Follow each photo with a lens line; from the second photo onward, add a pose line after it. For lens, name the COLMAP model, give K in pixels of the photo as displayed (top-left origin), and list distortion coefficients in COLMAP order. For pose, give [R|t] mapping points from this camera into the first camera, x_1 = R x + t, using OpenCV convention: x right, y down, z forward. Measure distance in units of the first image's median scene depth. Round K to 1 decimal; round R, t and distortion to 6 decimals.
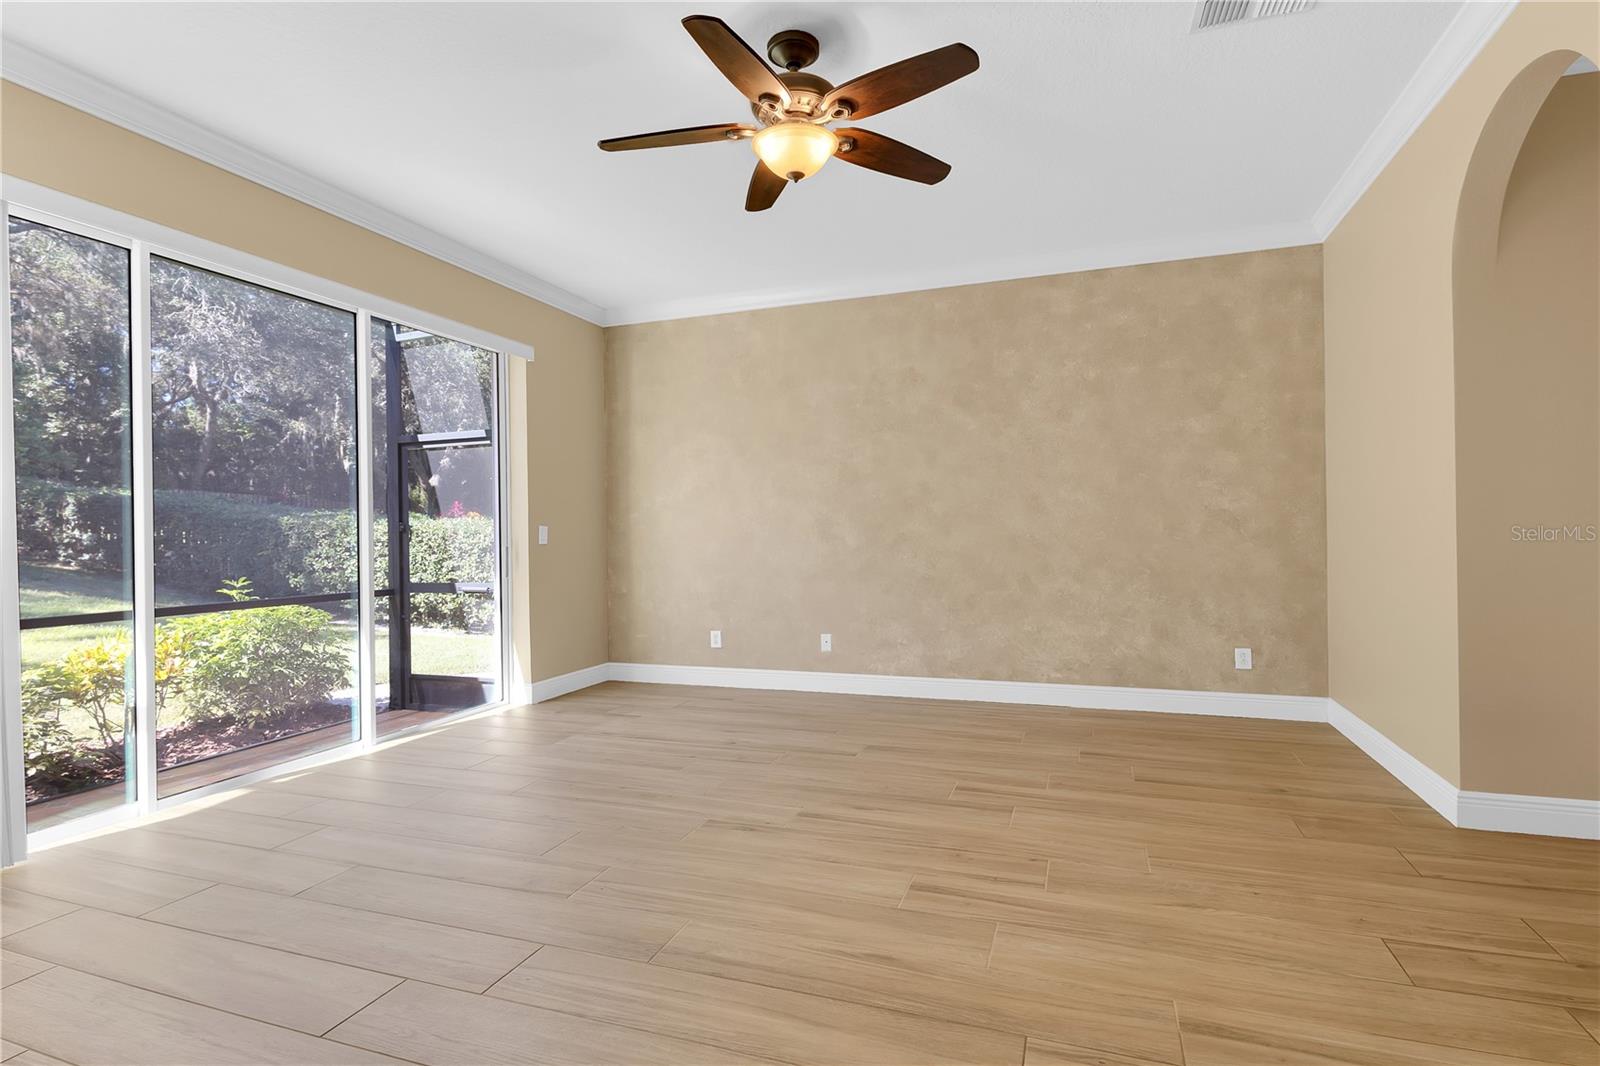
lens RADIAL K [[764.7, 0, 825.8], [0, 764.7, 531.7], [0, 0, 1]] dist [-0.000356, -0.000247]
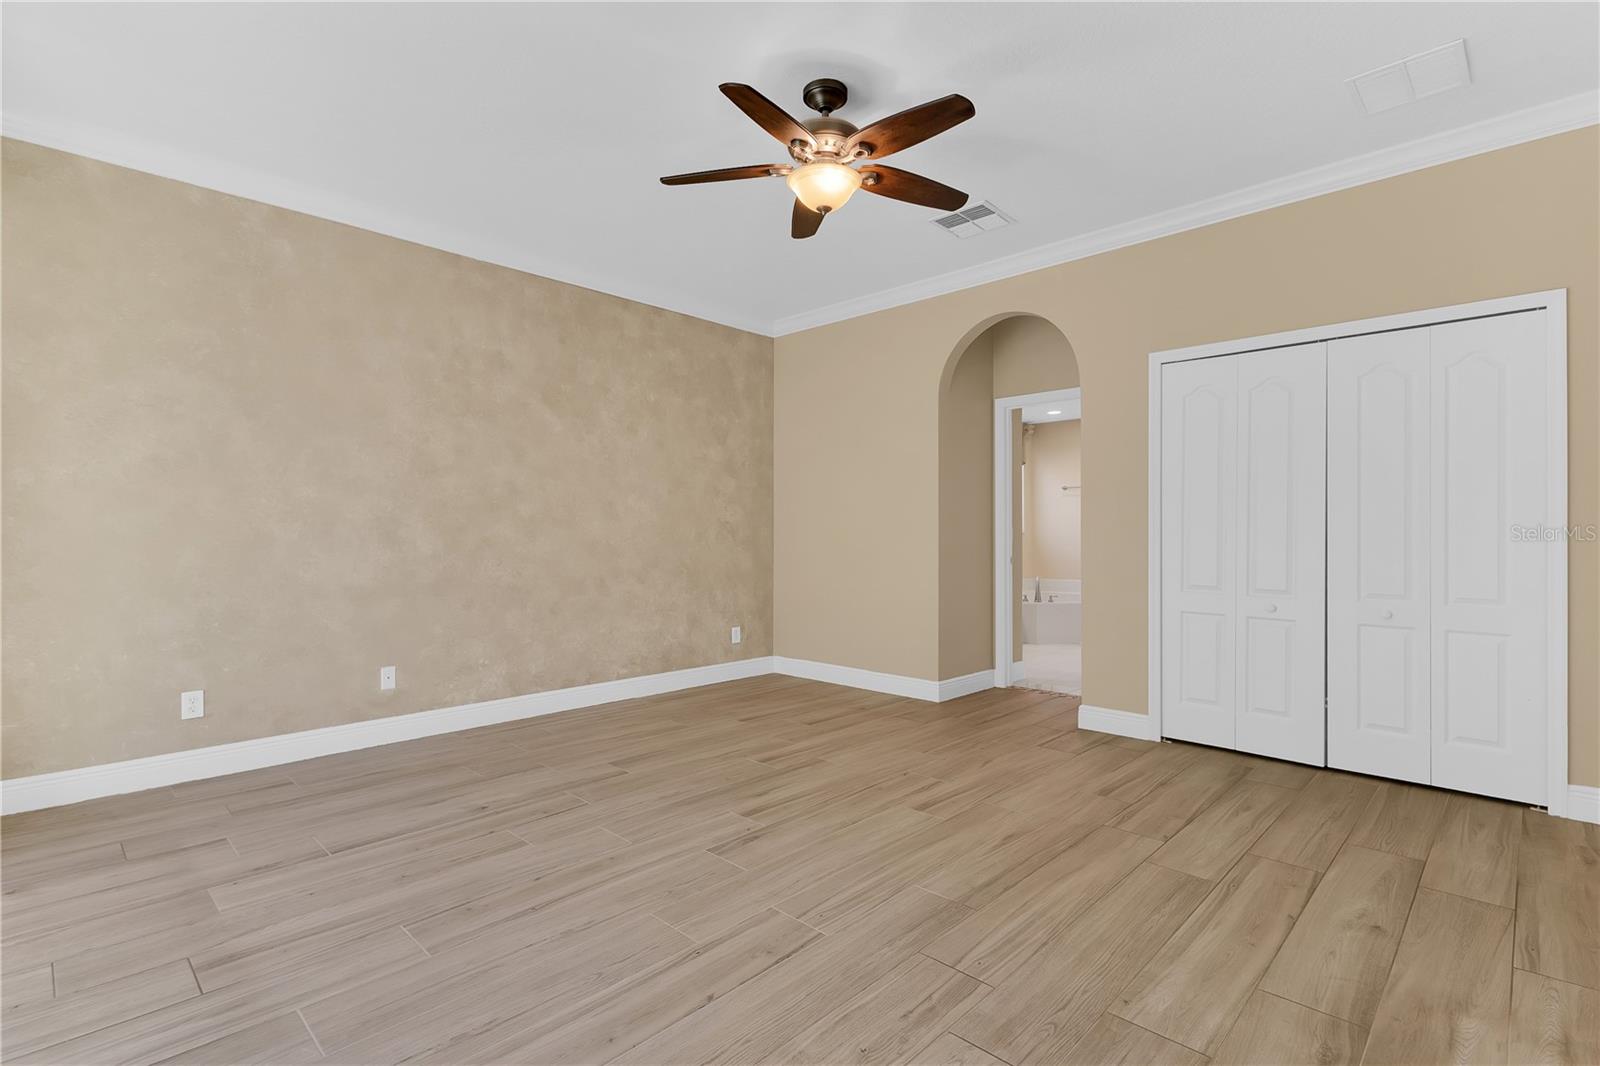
lens RADIAL K [[764.7, 0, 825.8], [0, 764.7, 531.7], [0, 0, 1]] dist [-0.000356, -0.000247]
pose [[0.405858, 0.016776, 0.913782, -0.704673], [-0.005499, 0.999858, -0.015914, 0.009396], [-0.913920, 0.001434, 0.405892, 0.380616]]
